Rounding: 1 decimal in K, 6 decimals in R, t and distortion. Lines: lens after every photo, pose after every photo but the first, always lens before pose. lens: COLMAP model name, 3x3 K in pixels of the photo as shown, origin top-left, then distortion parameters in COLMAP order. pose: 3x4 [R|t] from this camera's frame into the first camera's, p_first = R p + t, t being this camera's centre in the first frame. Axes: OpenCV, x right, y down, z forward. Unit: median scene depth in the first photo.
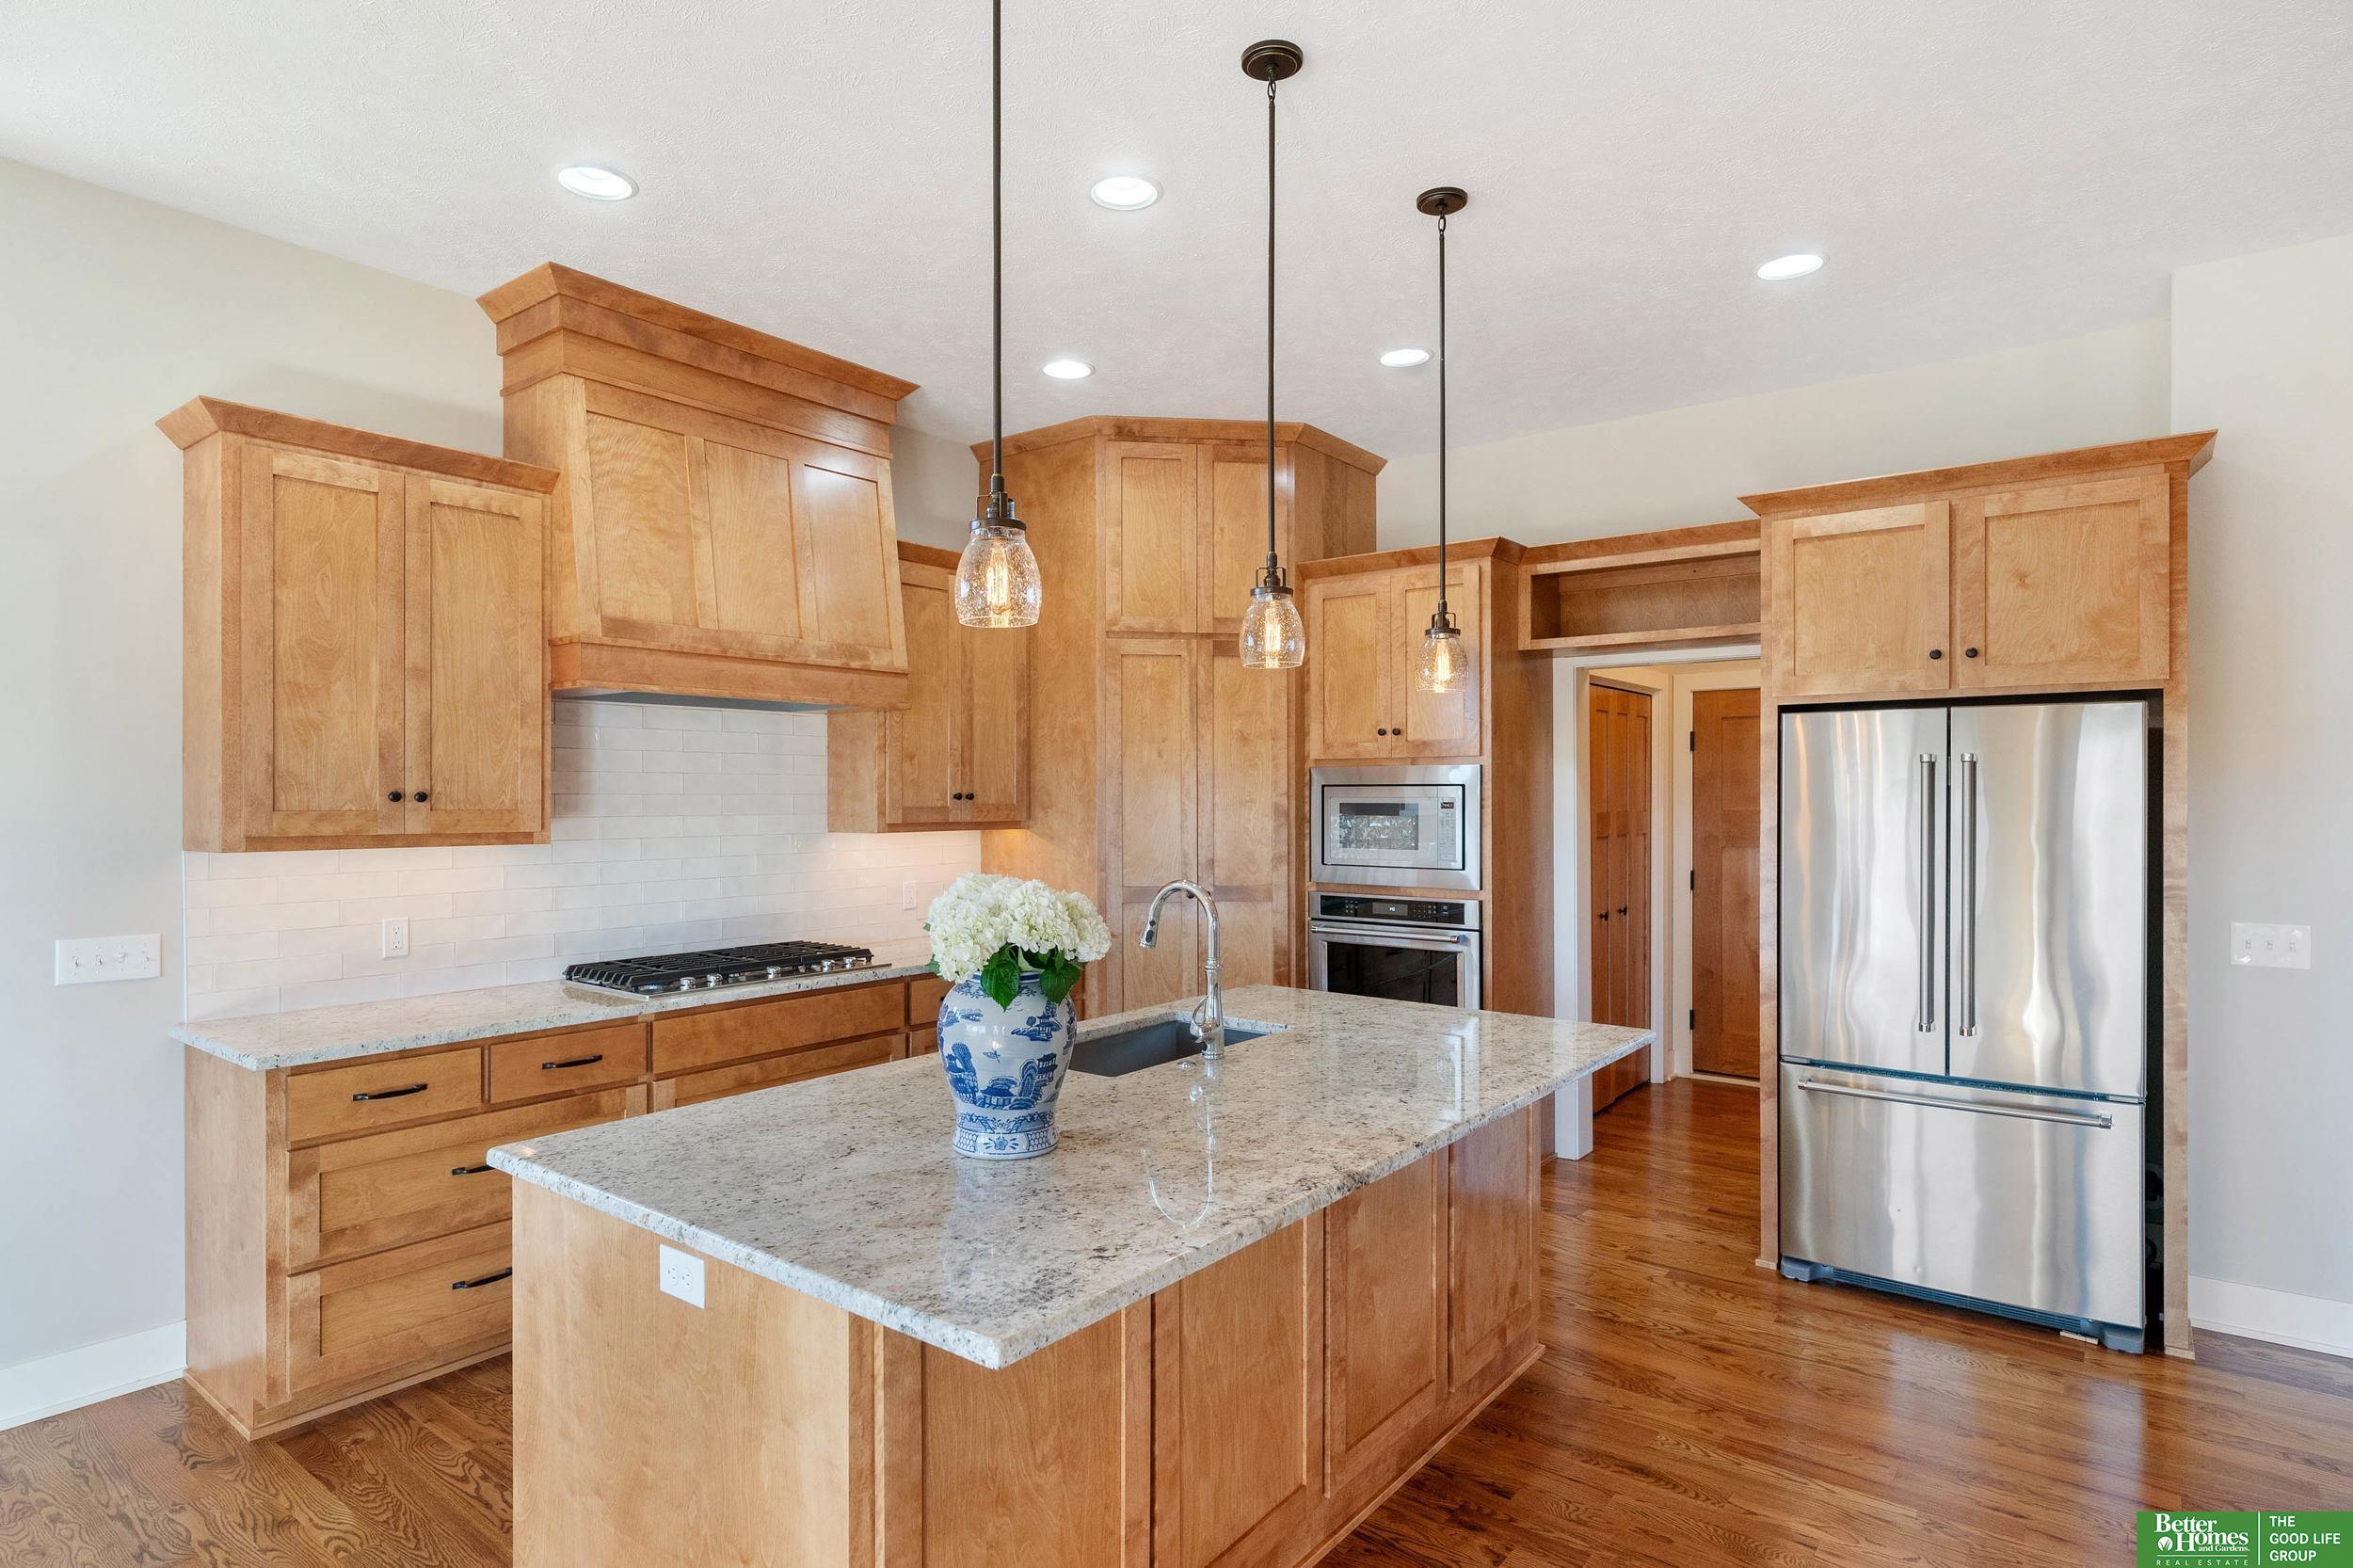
lens RADIAL K [[1253.8, 0, 1181.0], [0, 1253.8, 800.4], [0, 0, 1]] dist [0.001253, -0.000695]
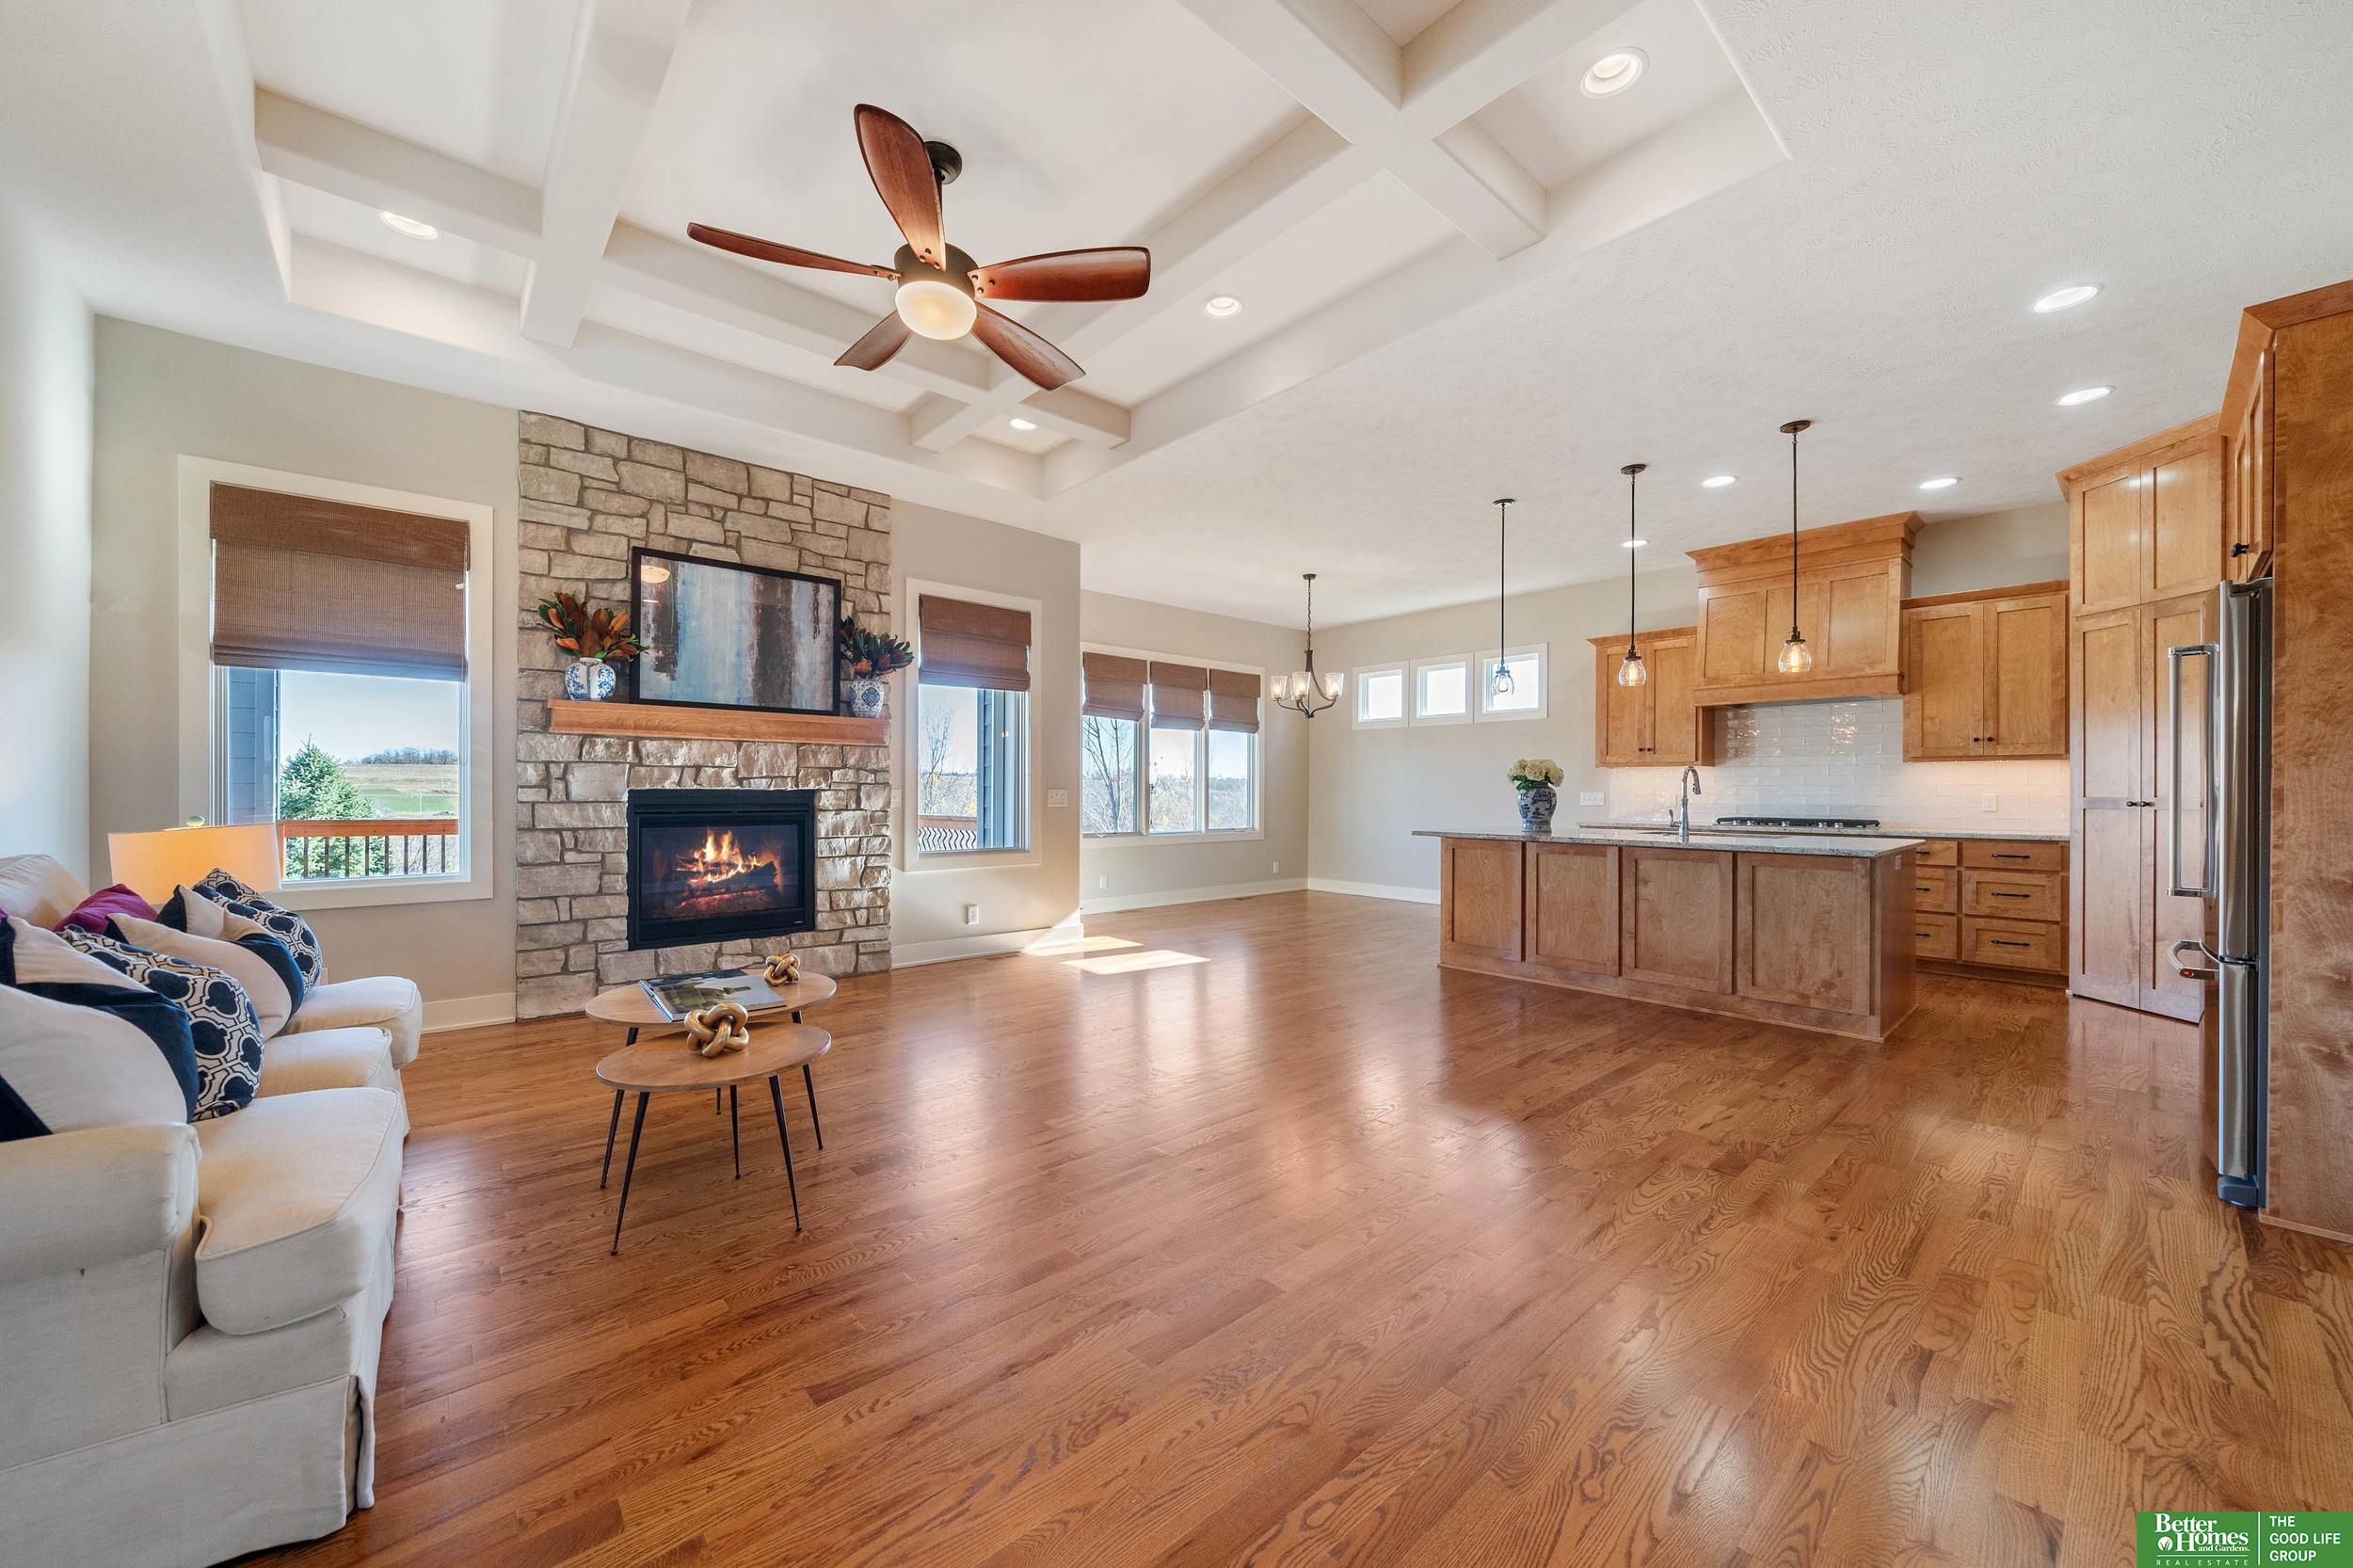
lens RADIAL K [[866.6, 0, 1169.3], [0, 866.6, 792.4], [0, 0, 1]] dist [-0.005148, 0.000149]
pose [[-0.186243, 0.000891, -0.982503, 1.451324], [-0.007703, 0.999968, 0.002367, 0.091832], [0.982474, 0.008009, -0.186230, 0.231147]]
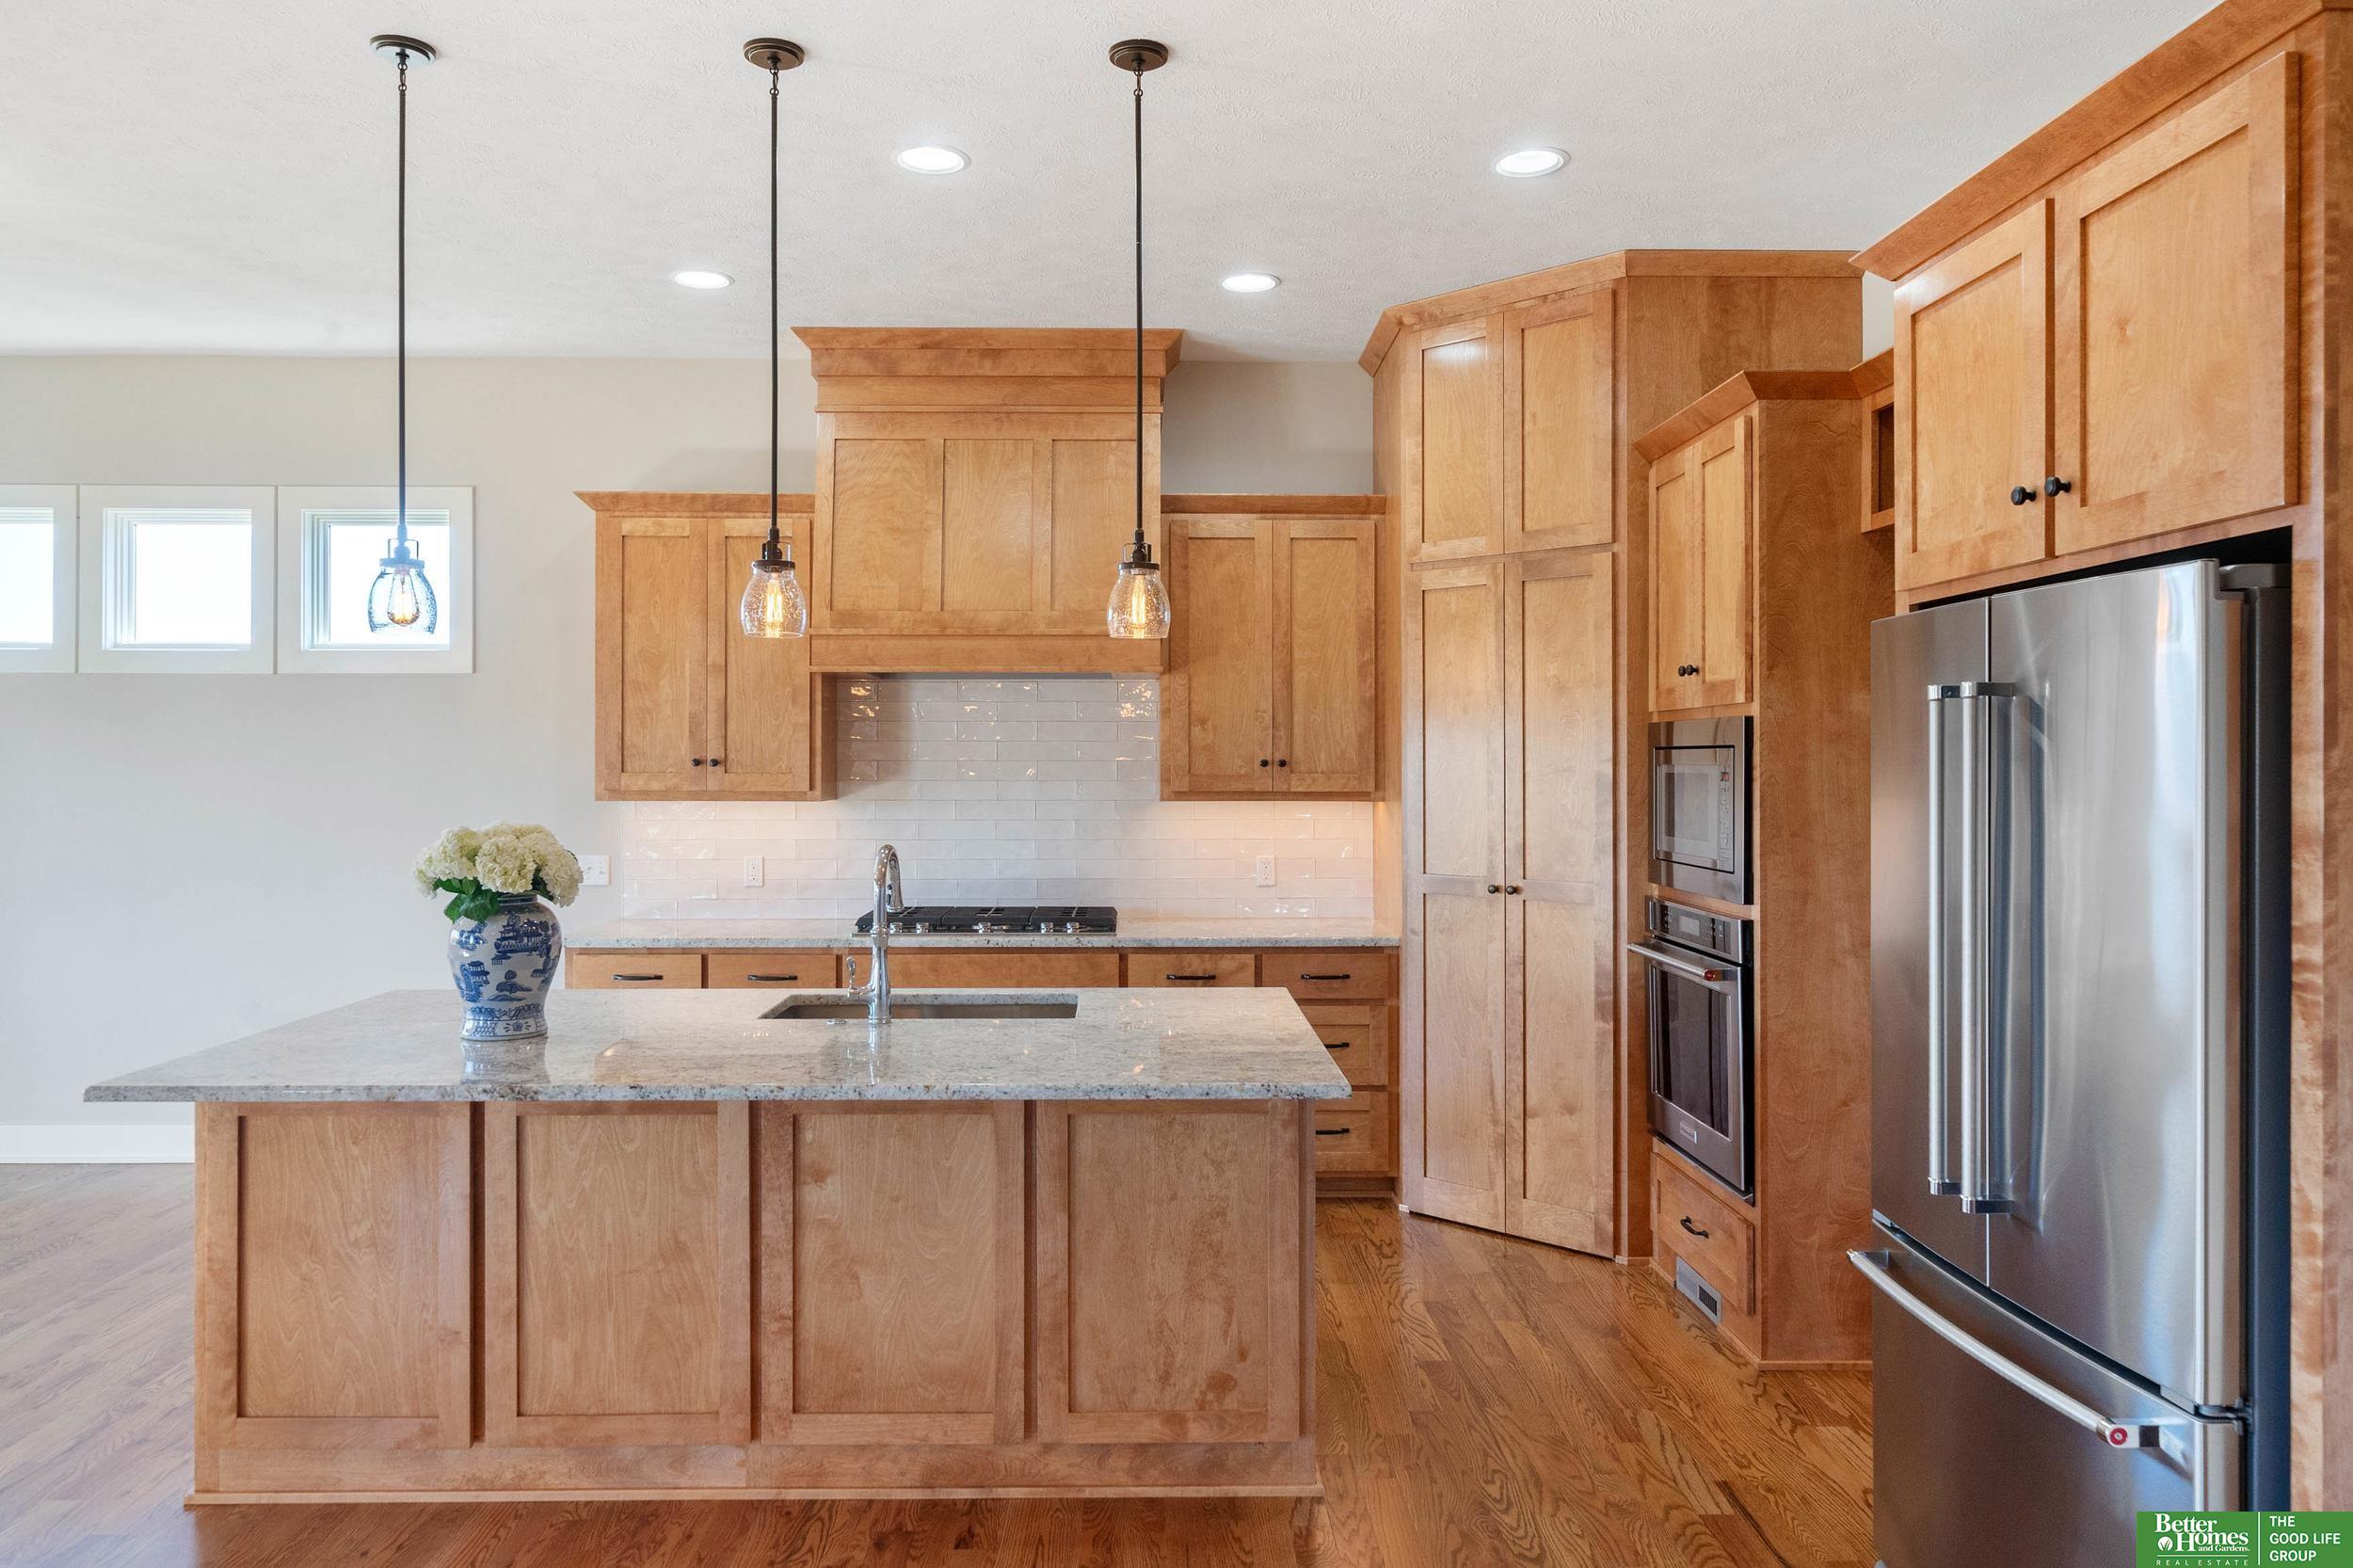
lens RADIAL K [[1588.7, 0, 1153.2], [0, 1588.7, 766.9], [0, 0, 1]] dist [-0.001094, -0.000974]
pose [[0.624757, 0.002683, -0.780815, 0.868093], [-0.004424, 0.999990, -0.000103, 0.000023], [0.780807, 0.003519, 0.624762, 0.284034]]
